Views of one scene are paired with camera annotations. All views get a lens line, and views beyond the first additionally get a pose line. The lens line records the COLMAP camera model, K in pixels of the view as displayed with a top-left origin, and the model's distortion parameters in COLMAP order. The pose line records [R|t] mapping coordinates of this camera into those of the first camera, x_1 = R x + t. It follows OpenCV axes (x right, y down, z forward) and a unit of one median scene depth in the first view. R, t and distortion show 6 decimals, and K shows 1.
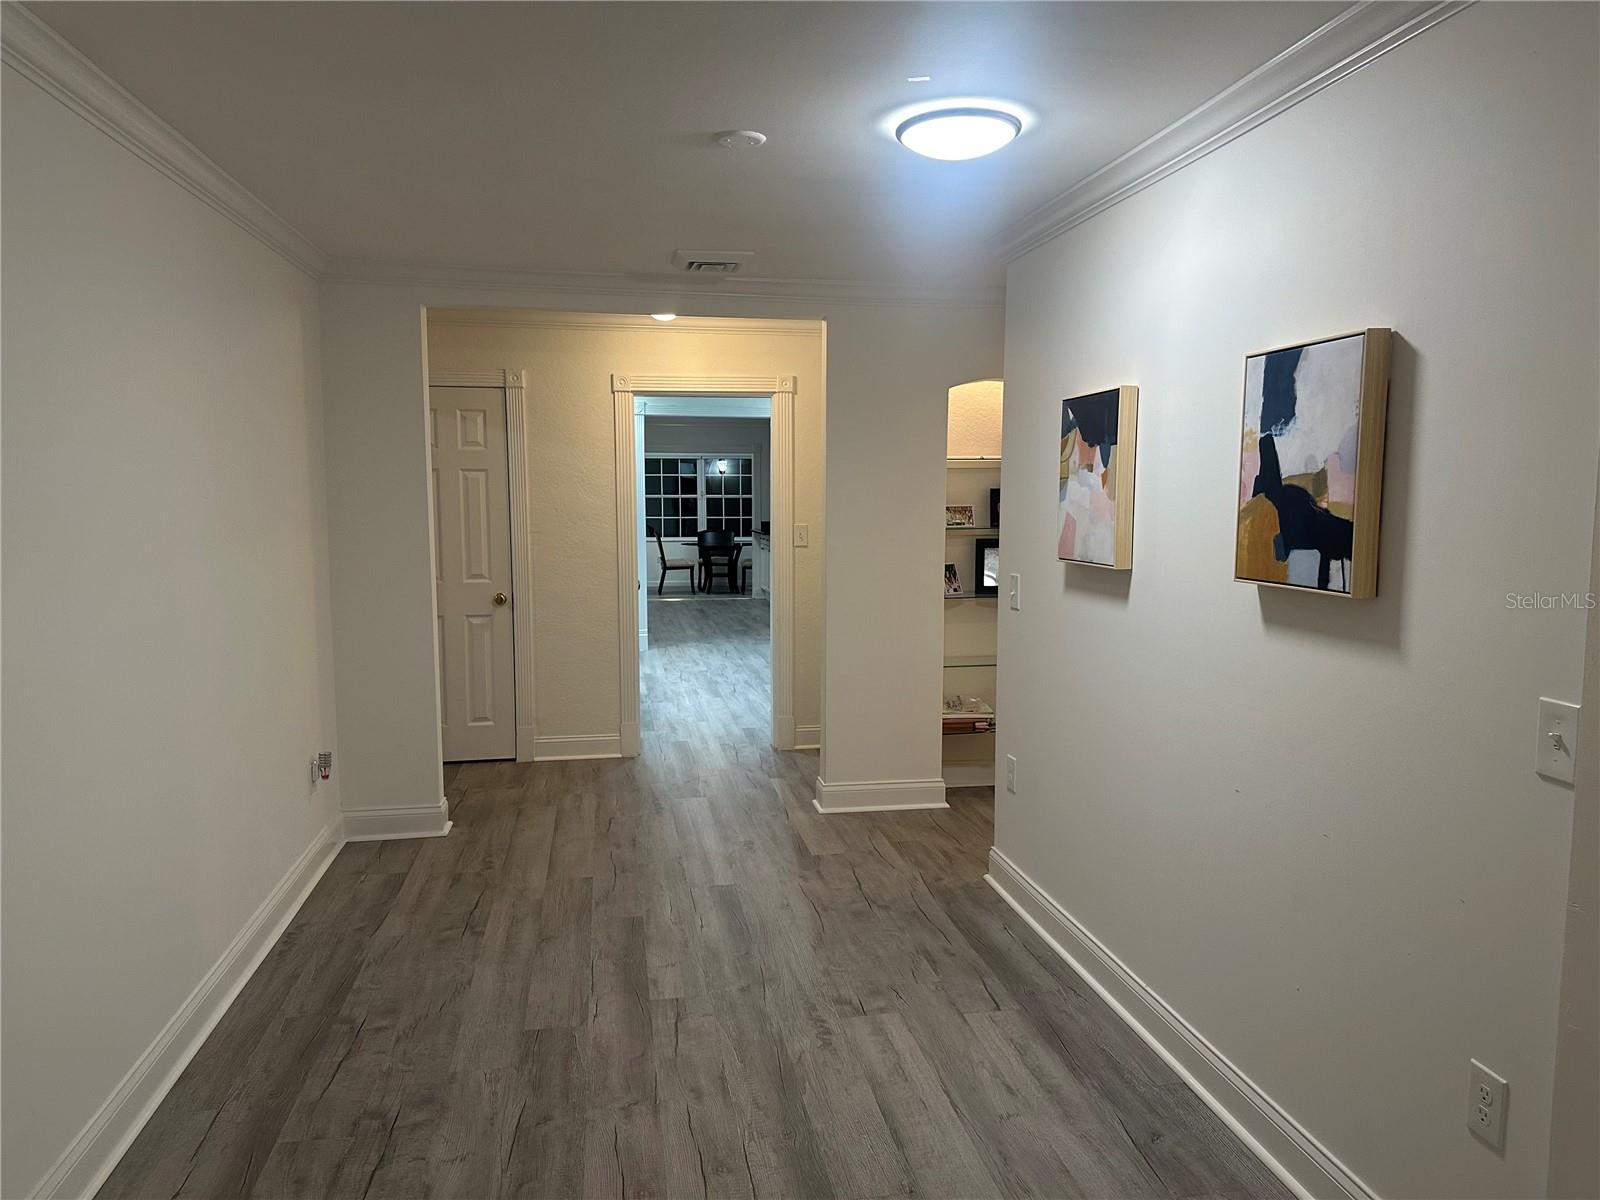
lens RADIAL K [[1101.0, 0, 800.0], [0, 1101.0, 600.0], [0, 0, 1]] dist [0.163661, -0.274787]
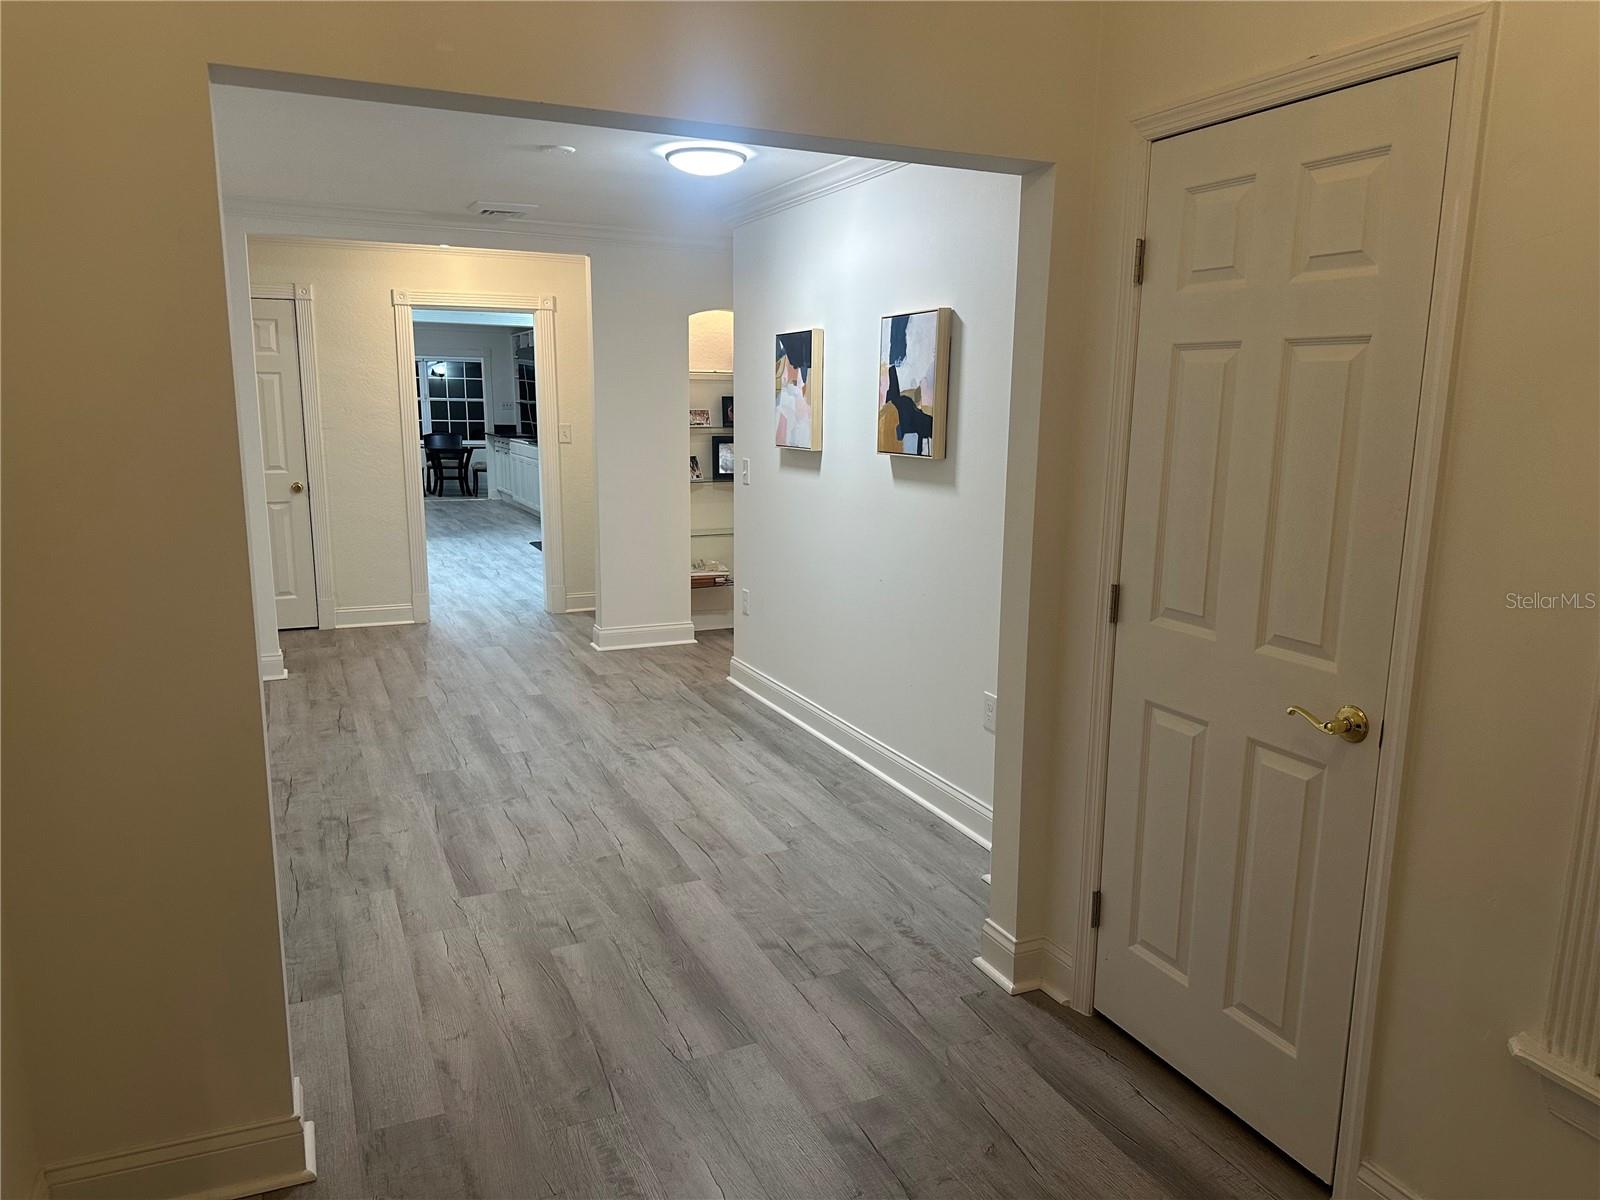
lens RADIAL K [[1101.0, 0, 800.0], [0, 1101.0, 600.0], [0, 0, 1]] dist [0.163661, -0.274787]
pose [[0.967748, -0.037036, 0.249182, -0.092733], [0.016649, 0.996374, 0.083431, 0.038904], [-0.251368, -0.076592, 0.964856, -0.371757]]
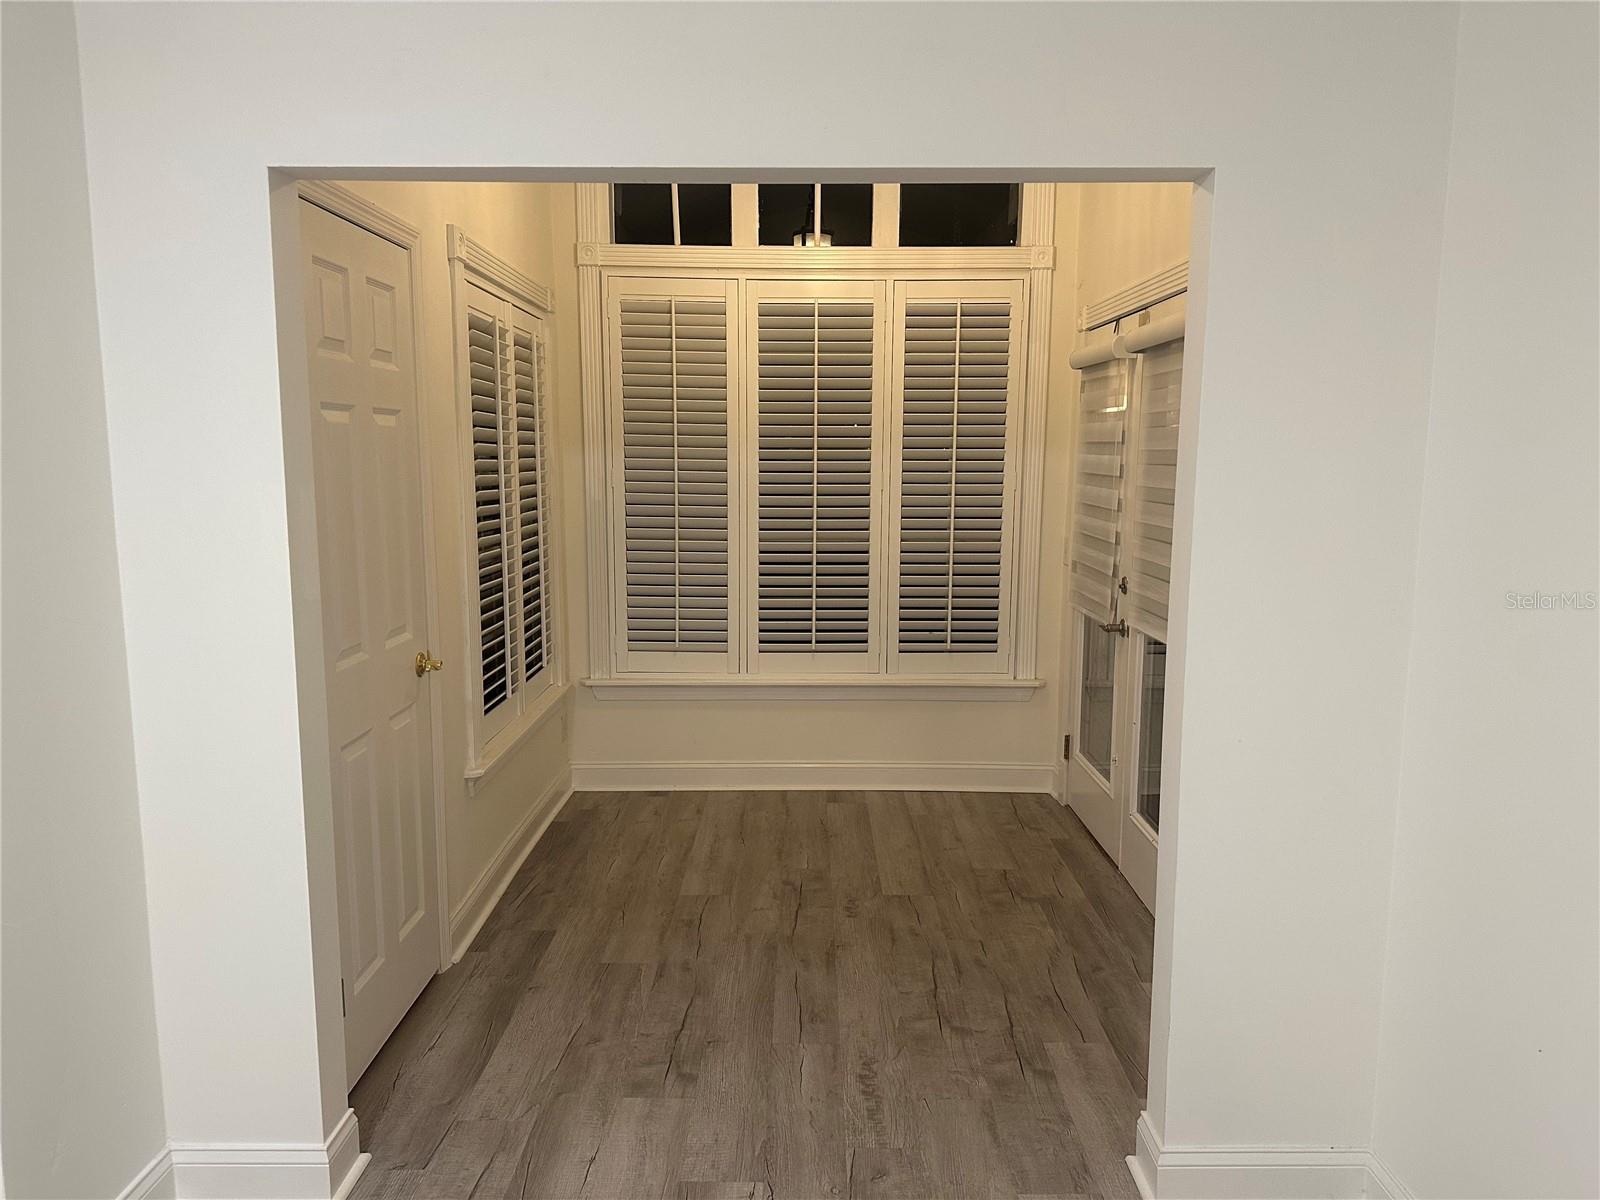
lens RADIAL K [[1101.0, 0, 800.0], [0, 1101.0, 600.0], [0, 0, 1]] dist [0.163661, -0.274787]
pose [[-0.982326, -0.028800, 0.184951, -0.123264], [0.016332, 0.971136, 0.237967, -0.077128], [-0.186466, 0.236781, -0.953501, 0.696022]]
